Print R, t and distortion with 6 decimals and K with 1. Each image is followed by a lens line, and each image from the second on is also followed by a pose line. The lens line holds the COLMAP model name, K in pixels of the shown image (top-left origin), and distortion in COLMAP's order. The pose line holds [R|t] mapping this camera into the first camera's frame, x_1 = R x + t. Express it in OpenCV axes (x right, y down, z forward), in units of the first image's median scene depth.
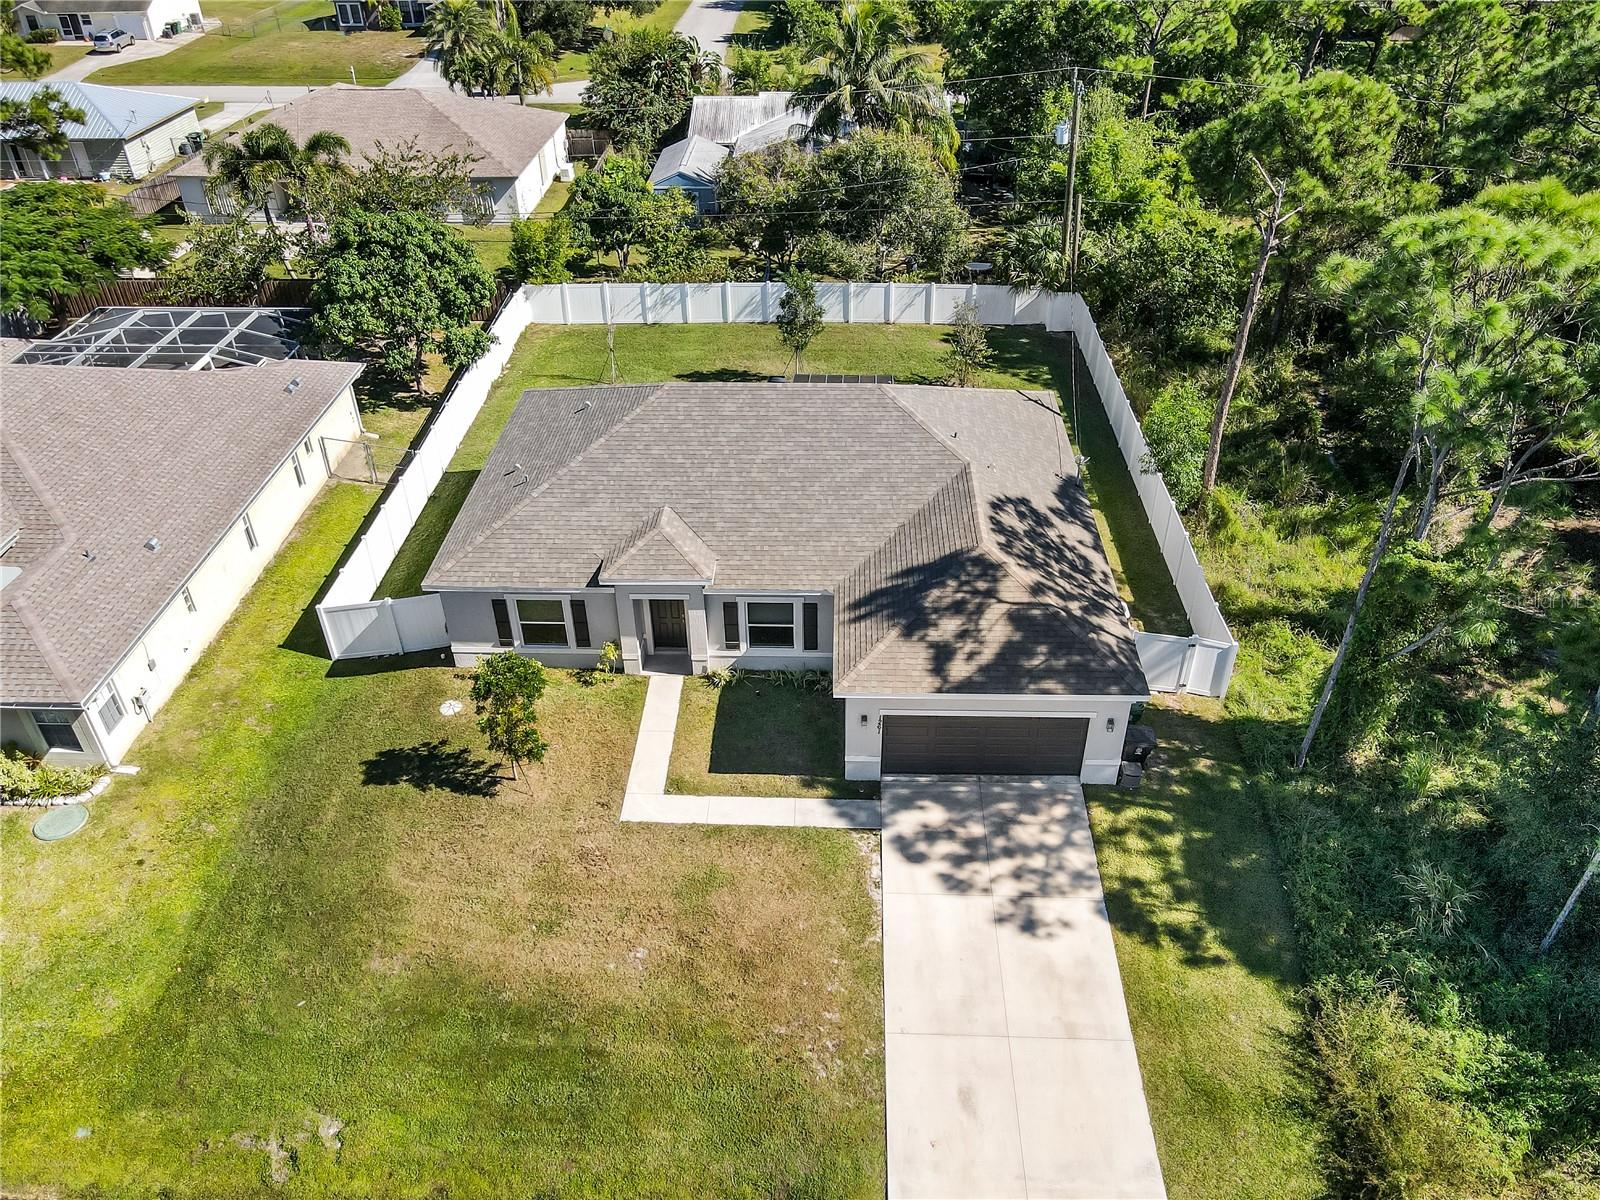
lens RADIAL K [[1186.8, 0, 798.8], [0, 1186.8, 609.2], [0, 0, 1]] dist [-0.008295, 0.045768]
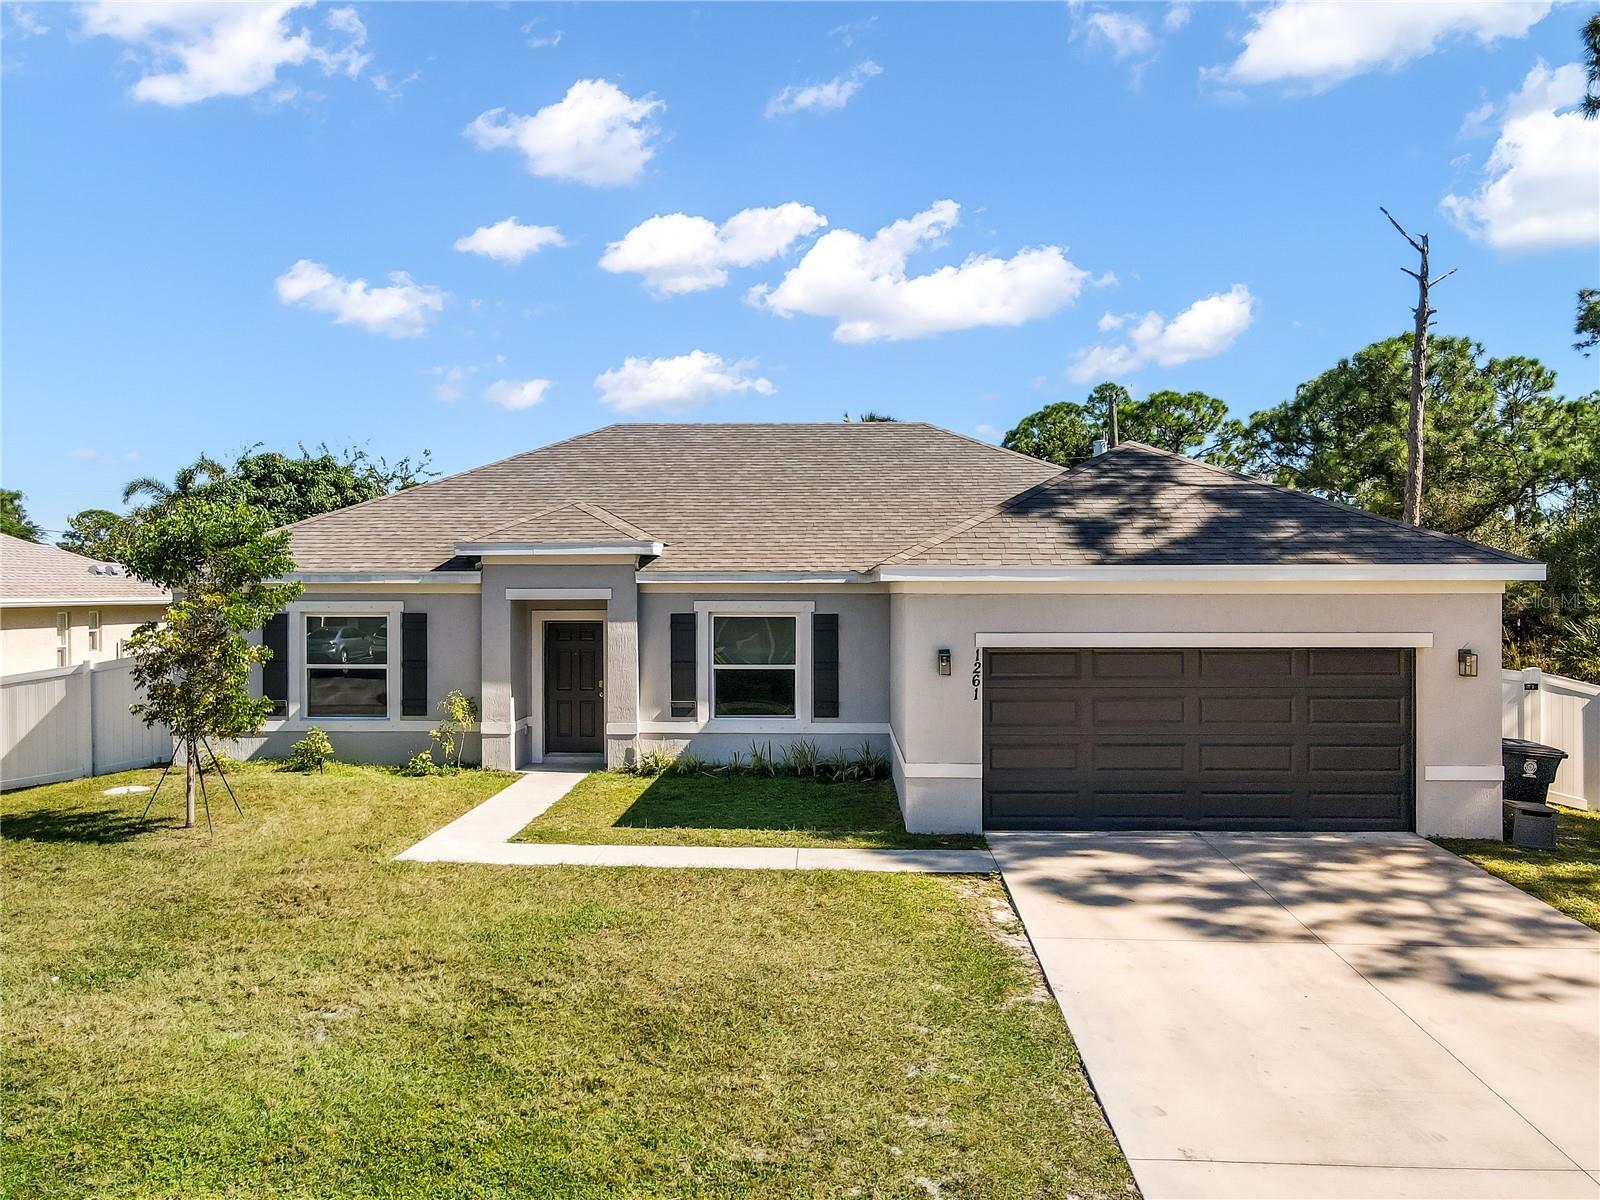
lens RADIAL K [[1198.5, 0, 793.0], [0, 1198.5, 561.7], [0, 0, 1]] dist [0.004945, 0.003799]
pose [[0.999934, 0.010813, -0.003923, -0.004550], [-0.011007, 0.800446, -0.599304, 0.352053], [-0.003341, 0.599308, 0.800512, 0.590067]]
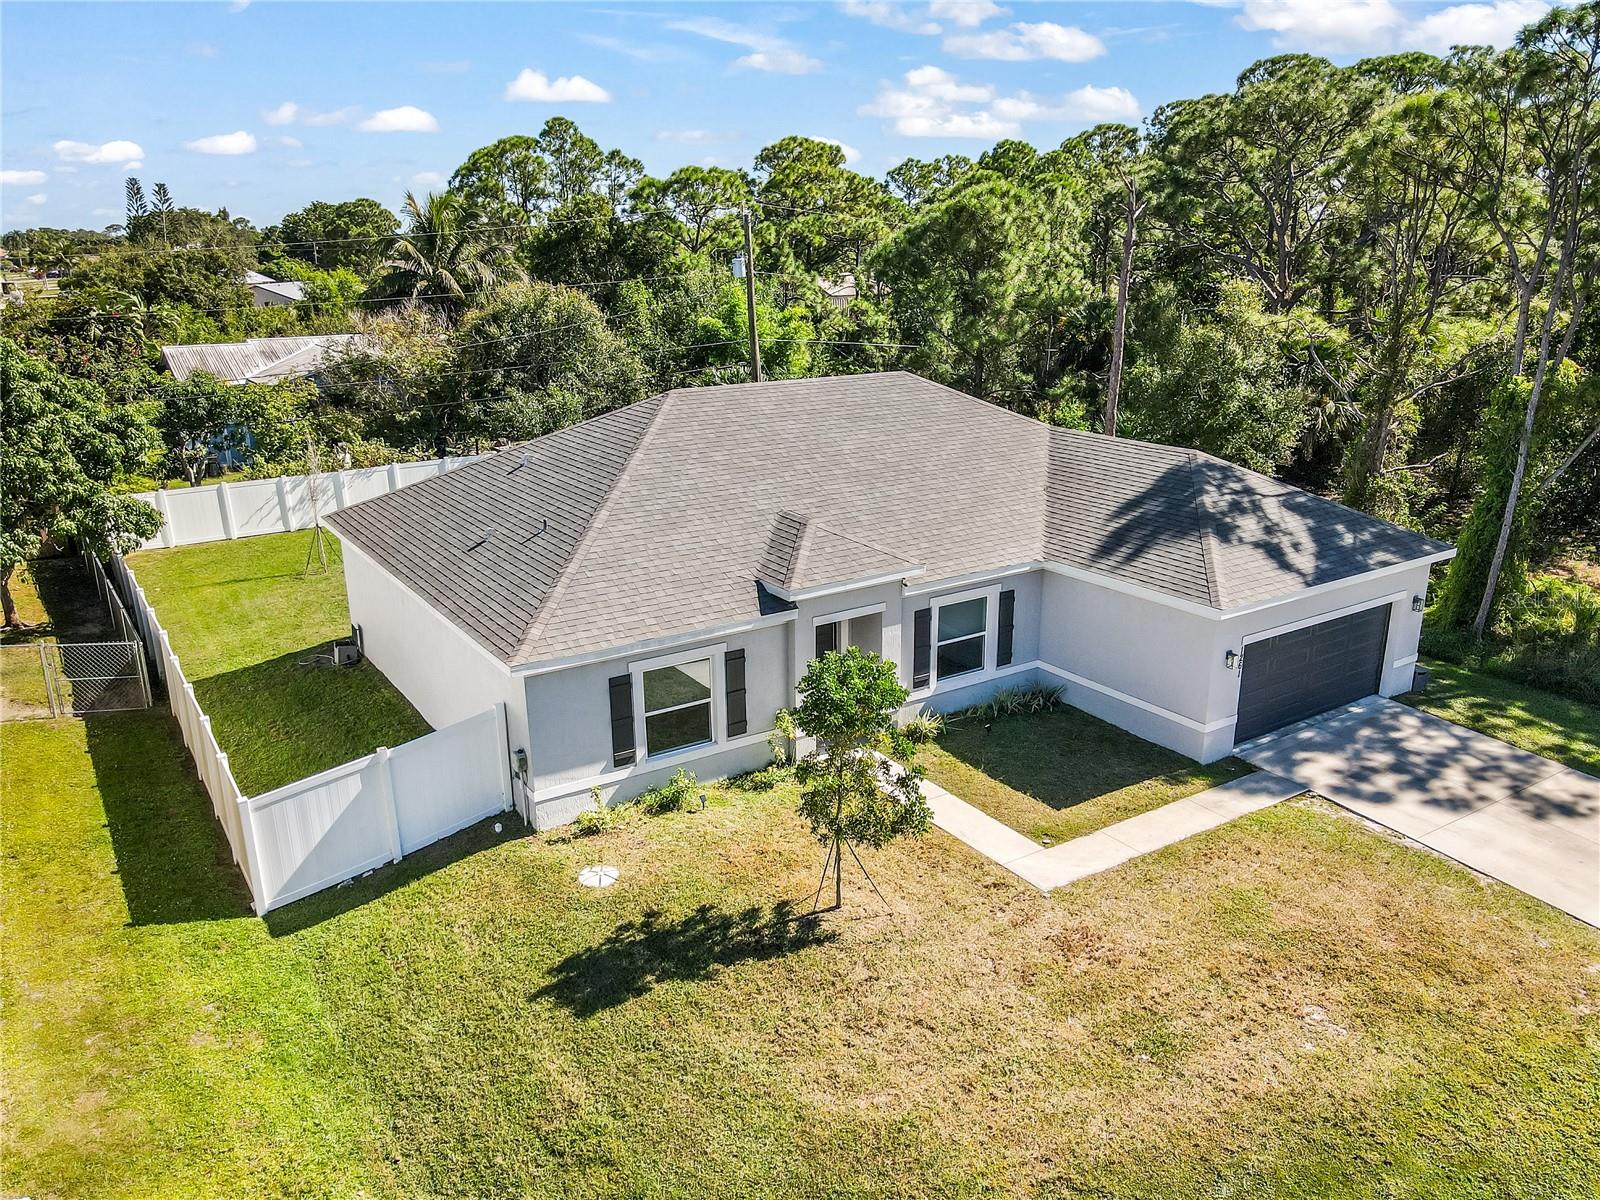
lens RADIAL K [[1186.8, 0, 798.8], [0, 1186.8, 609.2], [0, 0, 1]] dist [-0.008295, 0.045768]
pose [[0.812097, -0.169728, 0.558293, -0.571170], [0.335541, 0.918590, -0.208818, 0.130445], [-0.477400, 0.356911, 0.802935, 0.523649]]
